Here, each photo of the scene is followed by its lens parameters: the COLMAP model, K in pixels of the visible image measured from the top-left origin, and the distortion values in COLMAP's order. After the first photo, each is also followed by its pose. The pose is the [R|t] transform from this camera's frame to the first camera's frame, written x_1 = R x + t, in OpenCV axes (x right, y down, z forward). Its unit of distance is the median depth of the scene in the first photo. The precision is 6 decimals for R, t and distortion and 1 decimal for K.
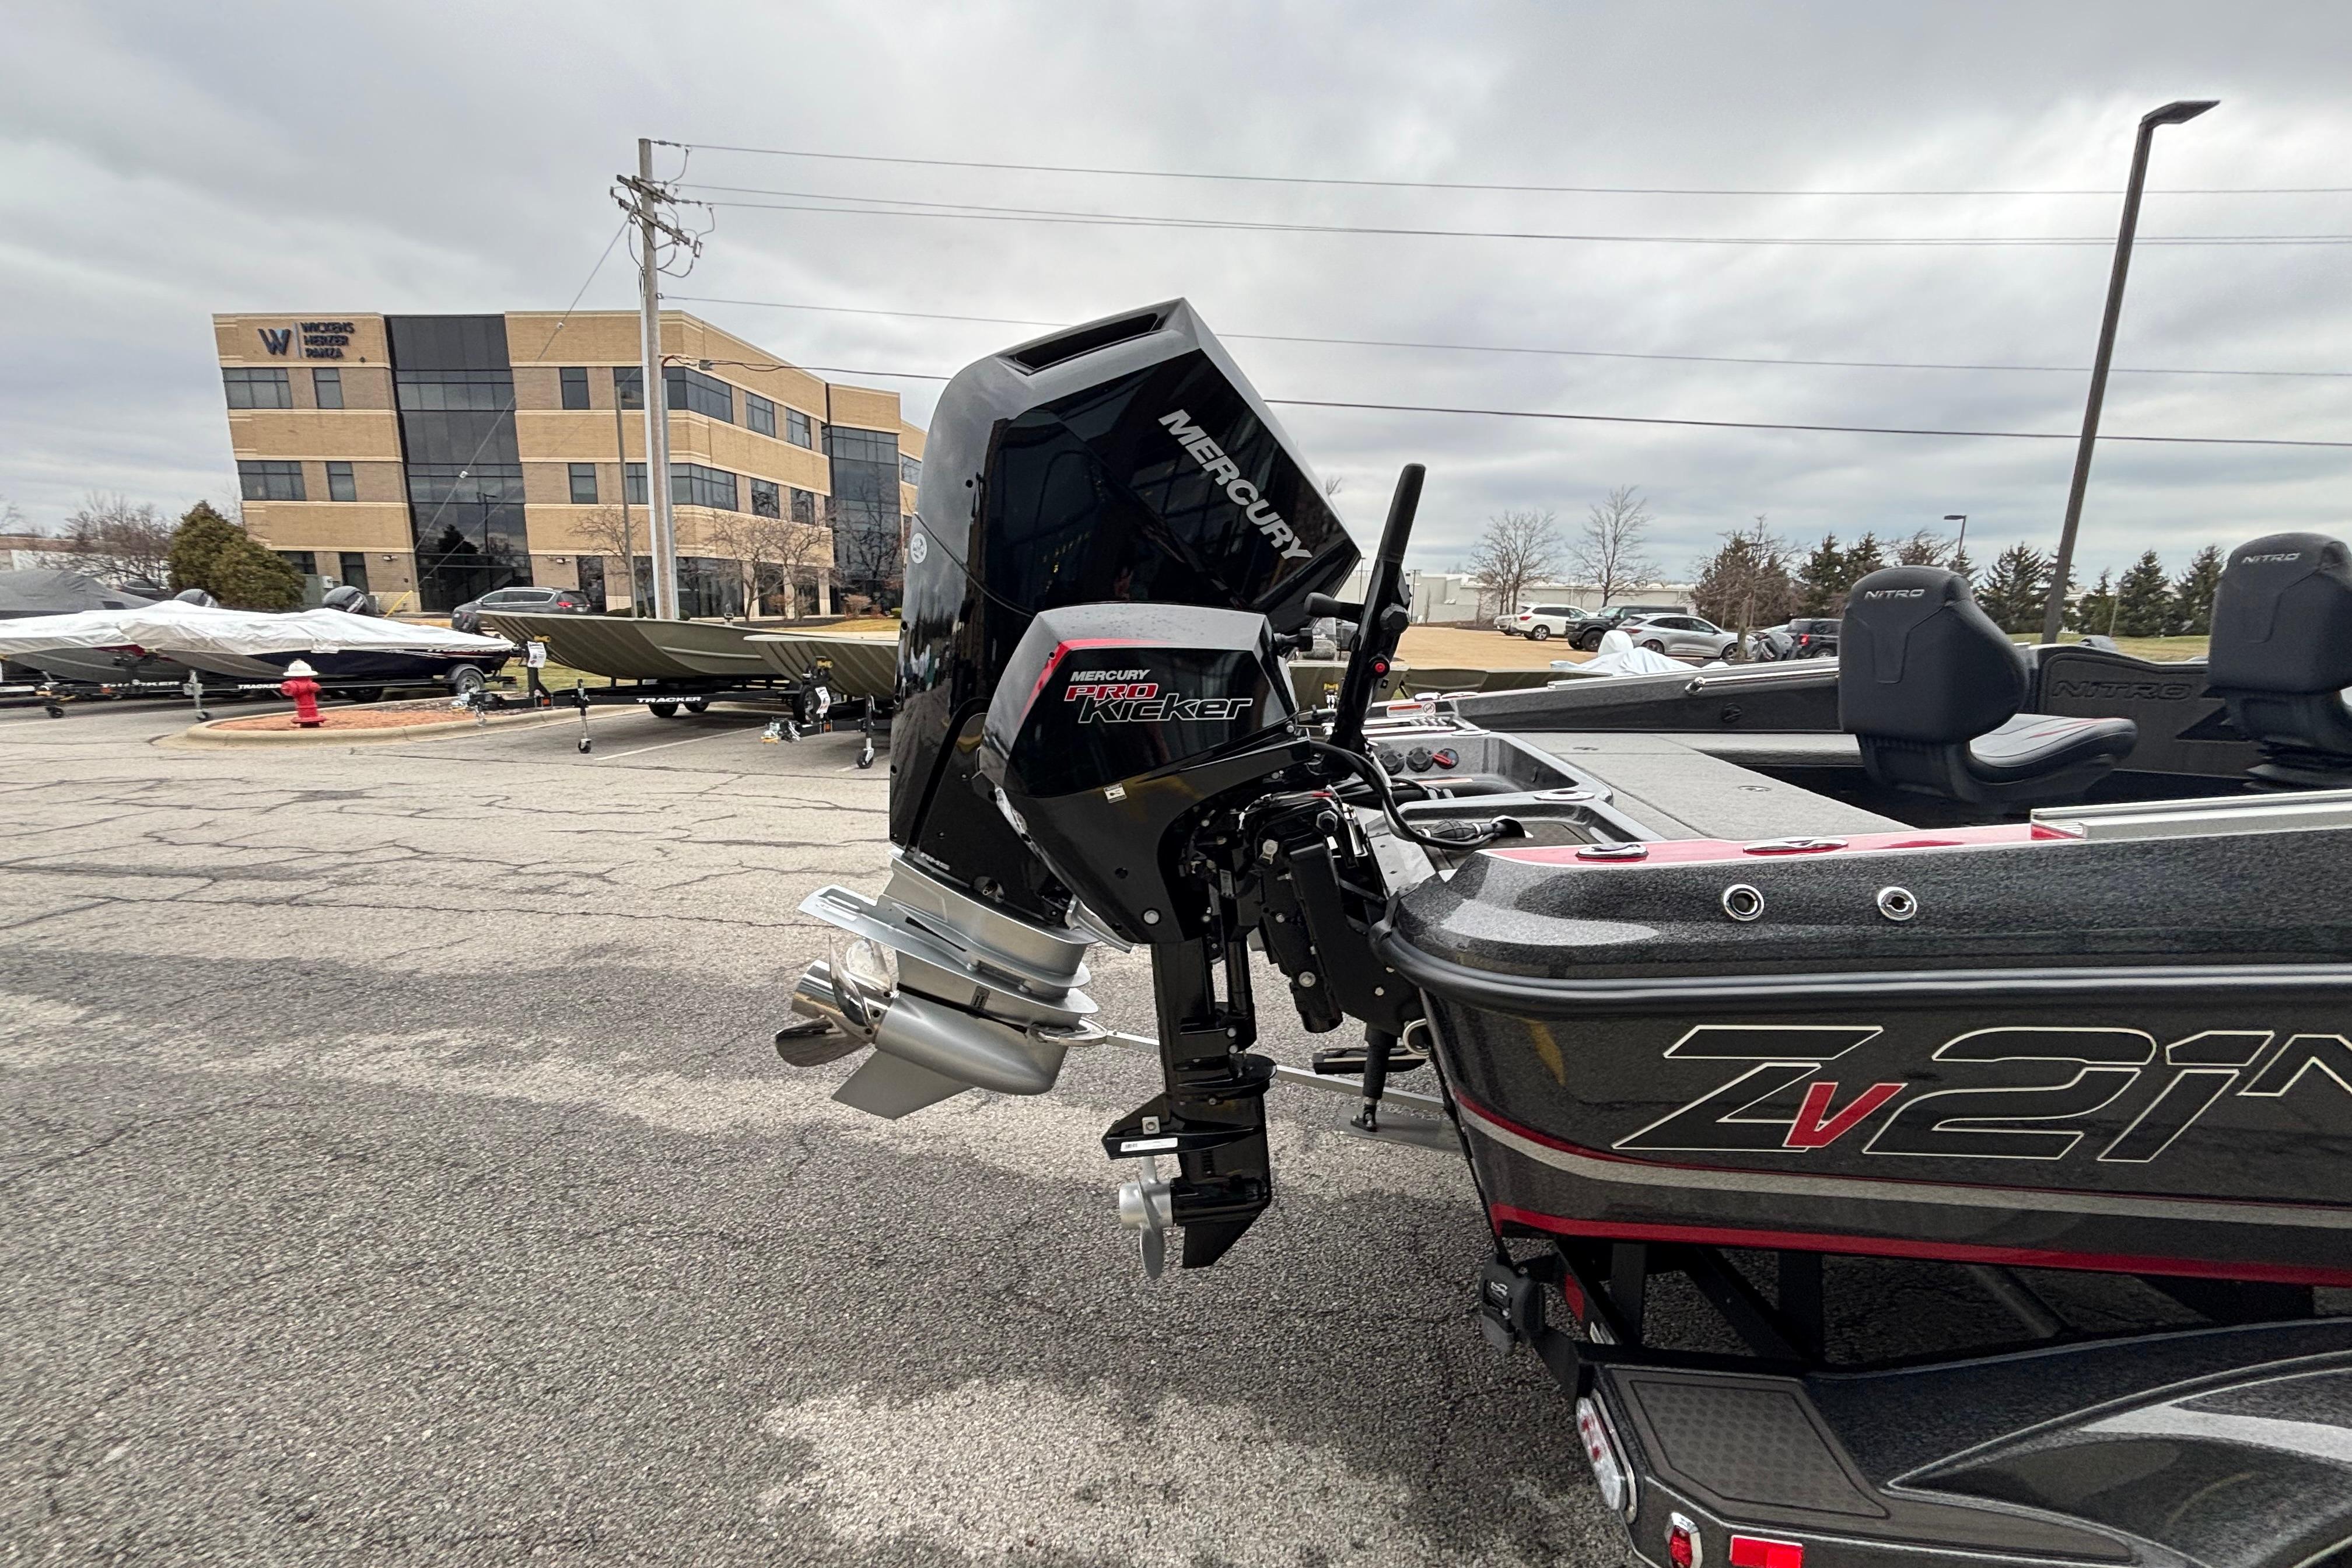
lens RADIAL K [[951.7, 0, 1179.0], [0, 951.7, 778.5], [0, 0, 1]] dist [-0.003970, 0.002460]
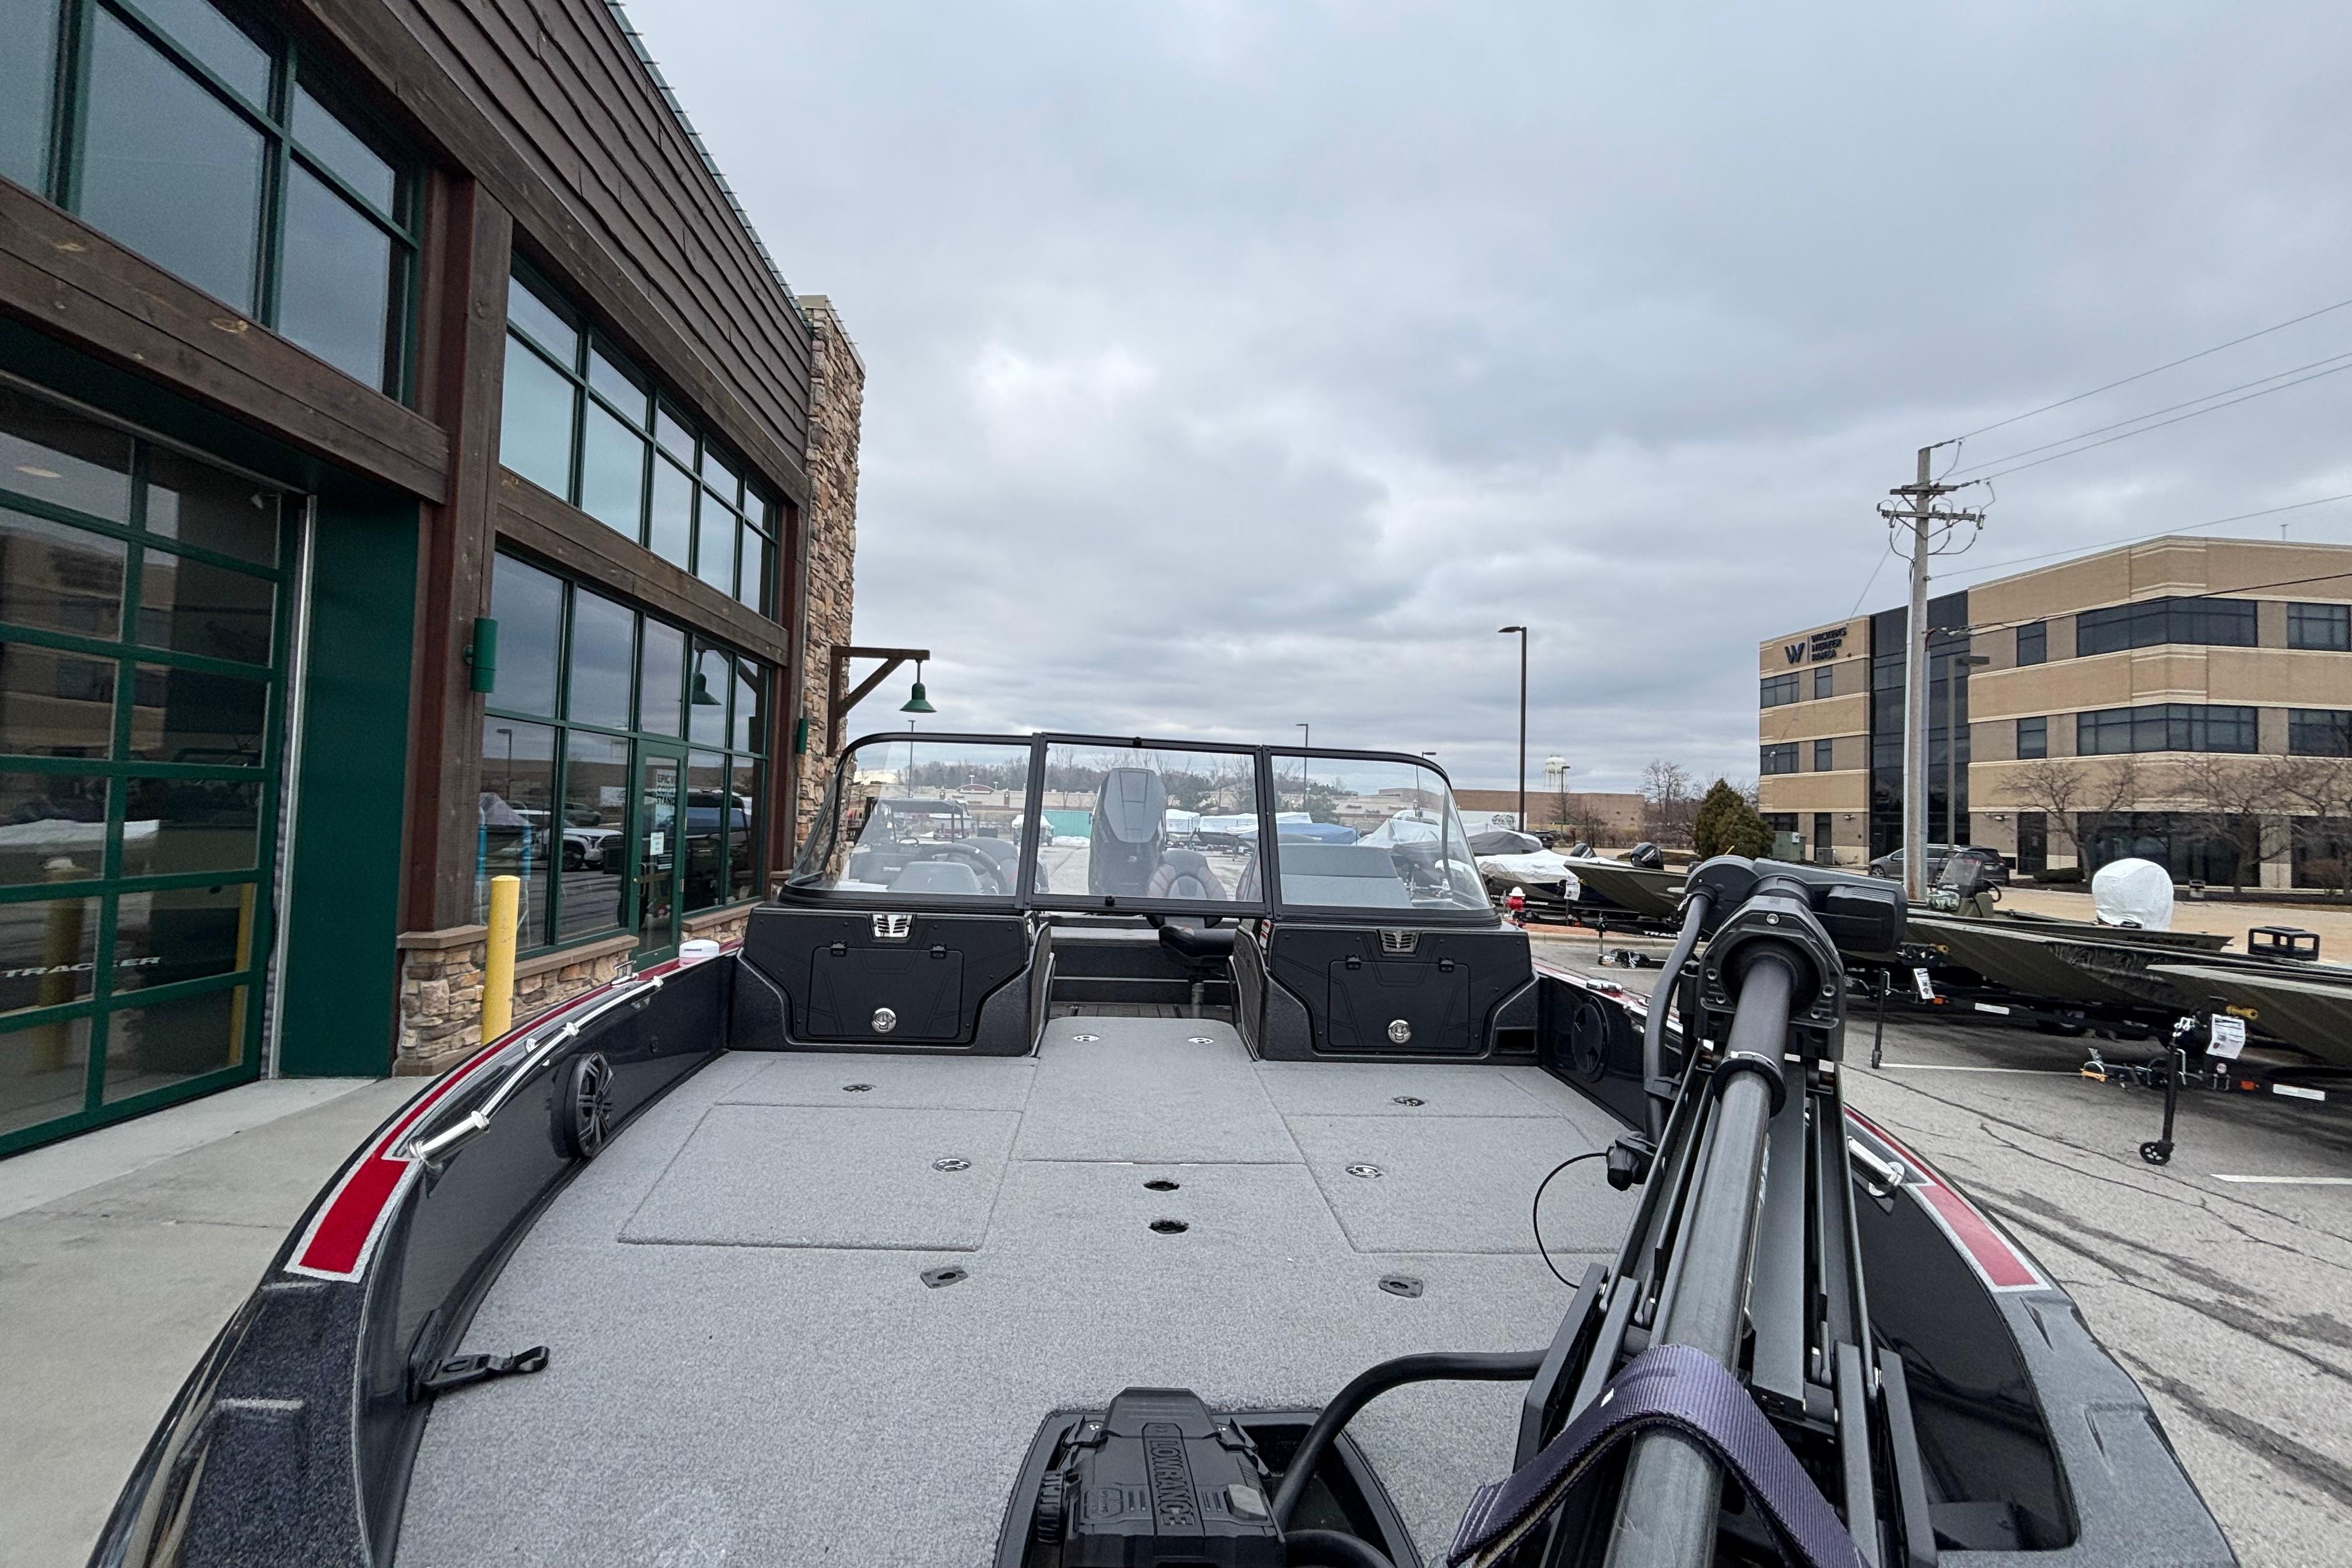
lens RADIAL K [[951.7, 0, 1176.3], [0, 951.7, 777.6], [0, 0, 1]] dist [-0.003970, 0.002460]
pose [[0.173596, -0.053504, -0.983362, 0.346211], [-0.206559, 0.974334, -0.089477, -0.022458], [0.962911, 0.218655, 0.158089, 0.072425]]
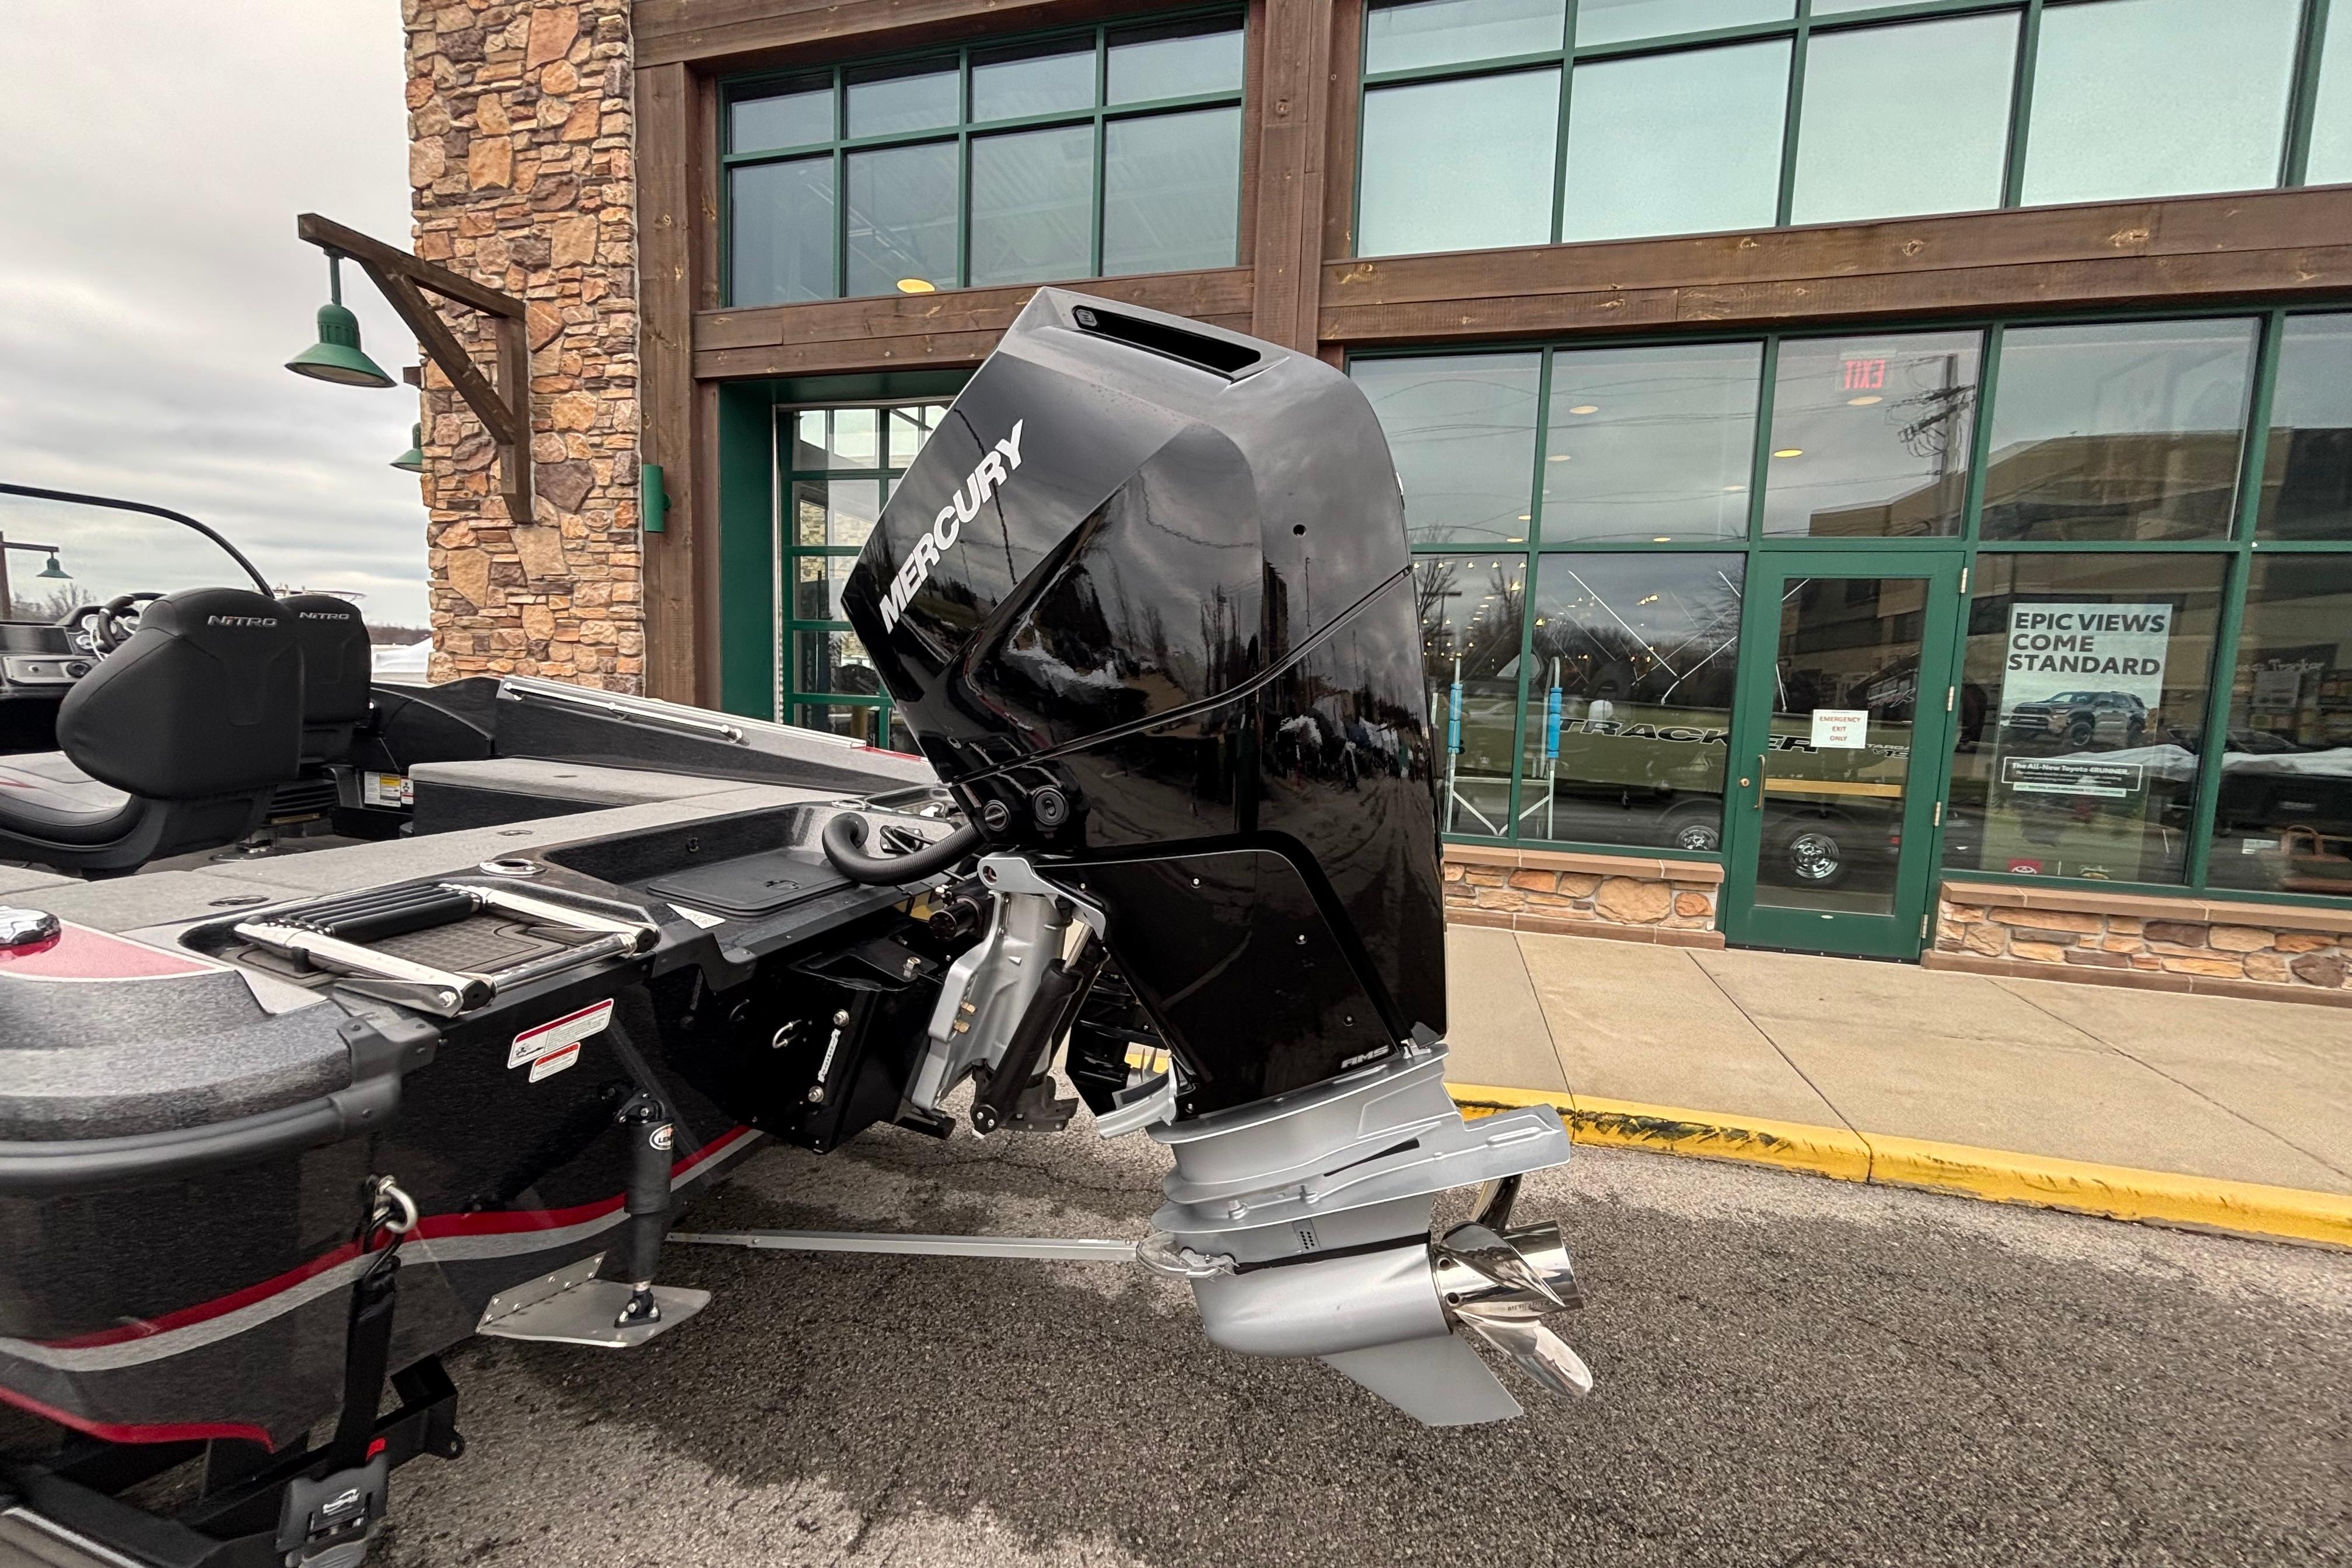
lens RADIAL K [[951.7, 0, 1183.2], [0, 951.7, 787.6], [0, 0, 1]] dist [-0.003970, 0.002460]
pose [[-0.985628, -0.071888, 0.152869, -0.032443], [-0.026890, 0.960160, 0.278154, -0.034910], [-0.166775, 0.270046, -0.948294, 0.203977]]
